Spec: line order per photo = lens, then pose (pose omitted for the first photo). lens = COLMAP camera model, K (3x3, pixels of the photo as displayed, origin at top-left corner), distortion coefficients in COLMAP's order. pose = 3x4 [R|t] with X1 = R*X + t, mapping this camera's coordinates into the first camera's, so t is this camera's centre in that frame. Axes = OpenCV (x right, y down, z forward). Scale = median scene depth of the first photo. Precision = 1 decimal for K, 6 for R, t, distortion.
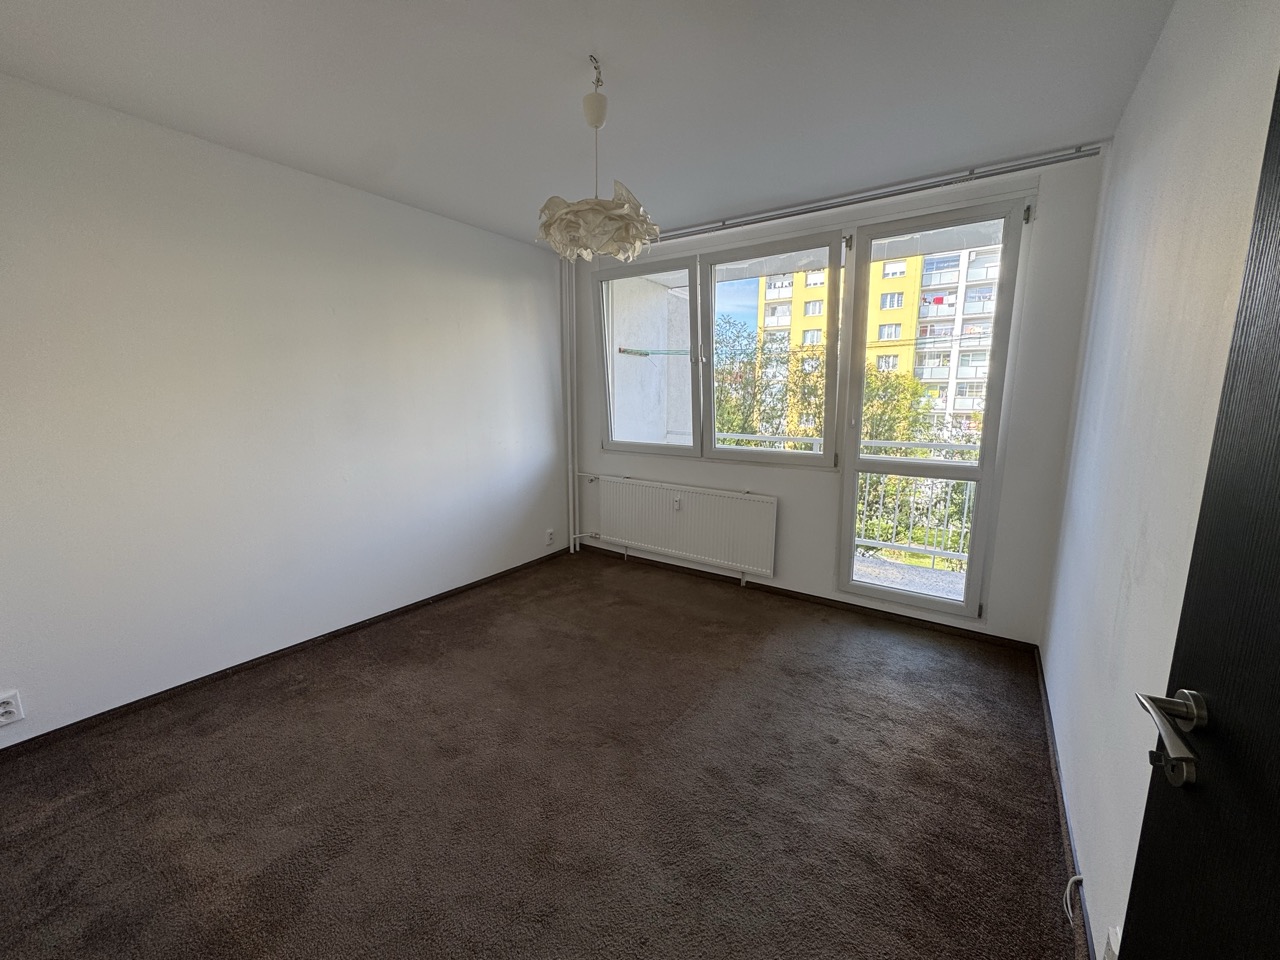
lens RADIAL K [[510.0, 0, 636.4], [0, 510.0, 481.5], [0, 0, 1]] dist [-0.007102, 0.000235]
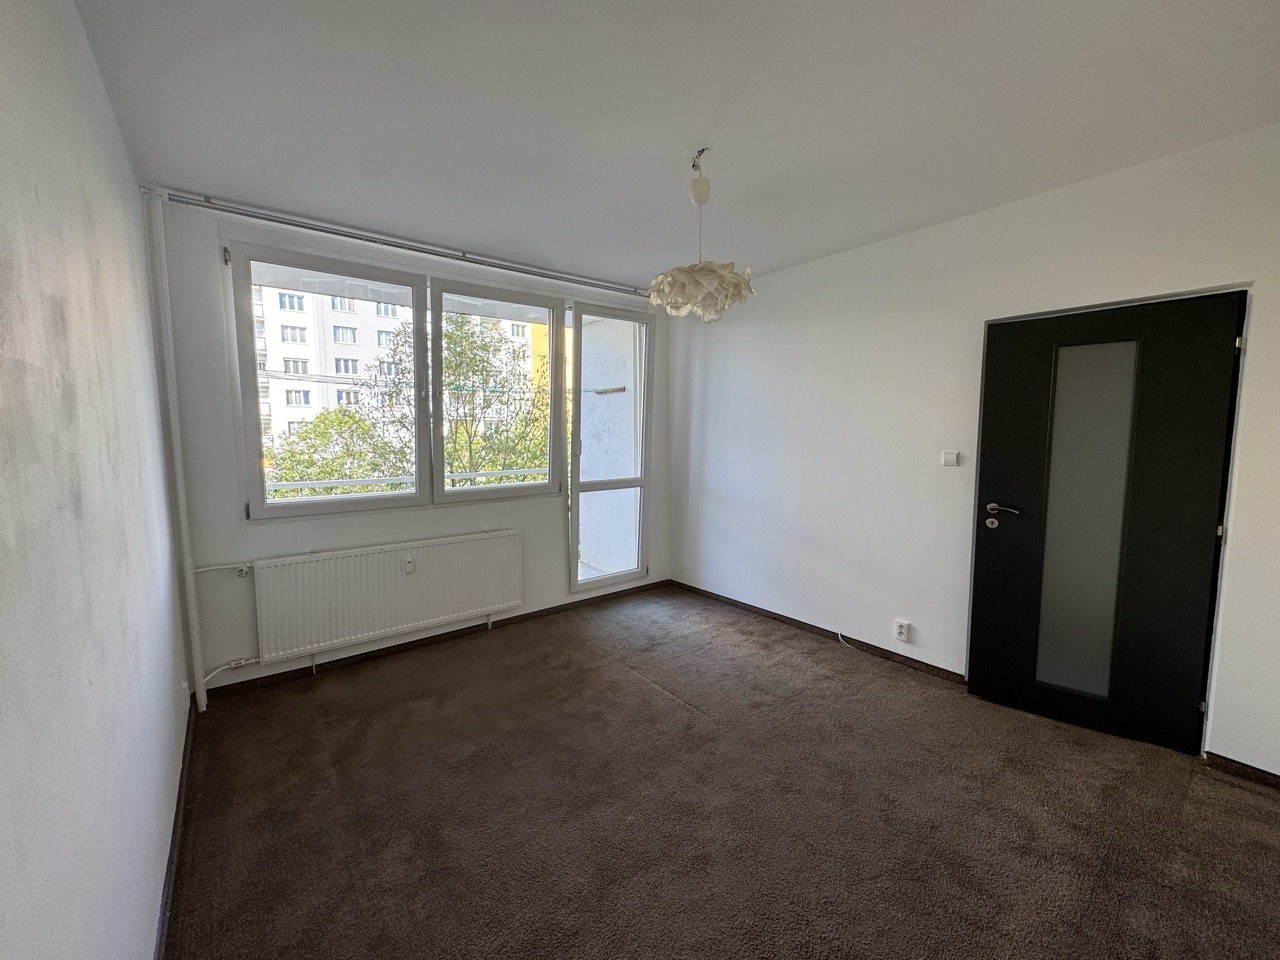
lens RADIAL K [[510.0, 0, 636.0], [0, 510.0, 482.0], [0, 0, 1]] dist [-0.007102, 0.000235]
pose [[0.288562, -0.096944, 0.952541, -0.584011], [0.165988, 0.984862, 0.049950, -0.068506], [-0.942964, 0.143696, 0.300285, 0.398758]]
